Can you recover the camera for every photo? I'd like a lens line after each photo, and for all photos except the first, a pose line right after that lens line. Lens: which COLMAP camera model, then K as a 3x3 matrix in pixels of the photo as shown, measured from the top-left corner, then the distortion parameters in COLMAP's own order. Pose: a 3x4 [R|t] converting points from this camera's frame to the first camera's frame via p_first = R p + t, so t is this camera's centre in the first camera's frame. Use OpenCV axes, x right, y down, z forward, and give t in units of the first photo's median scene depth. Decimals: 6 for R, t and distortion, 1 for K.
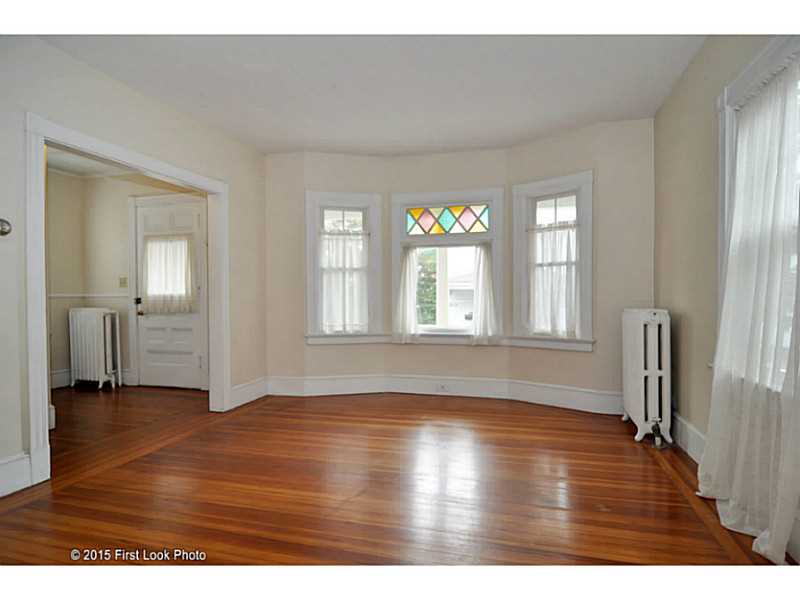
lens RADIAL K [[455.2, 0, 400.0], [0, 455.2, 300.0], [0, 0, 1]] dist [0.002406, -0.000295]
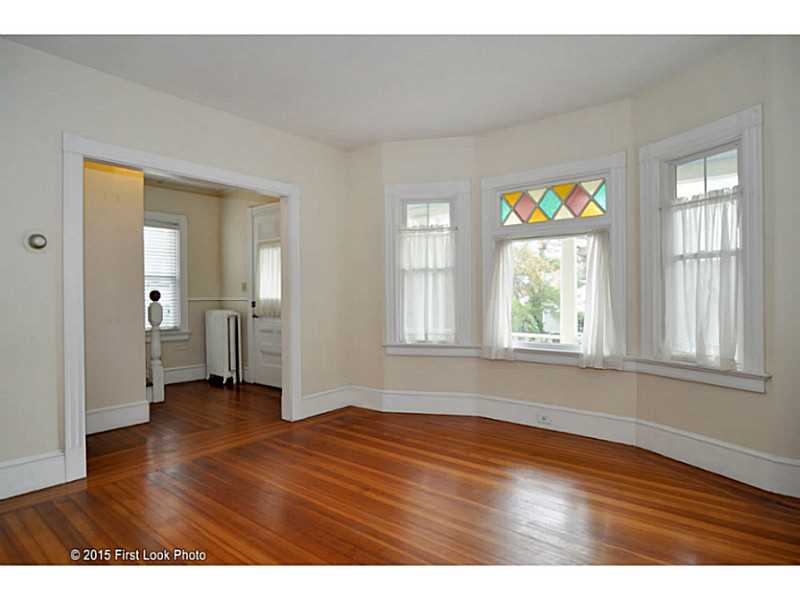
lens RADIAL K [[446.7, 0, 399.9], [0, 446.7, 292.6], [0, 0, 1]] dist [-0.004101, -0.000974]
pose [[0.913122, -0.003908, -0.407668, 0.180609], [-0.001597, 0.999912, -0.013162, -0.013117], [0.407684, 0.012670, 0.913035, 0.199414]]
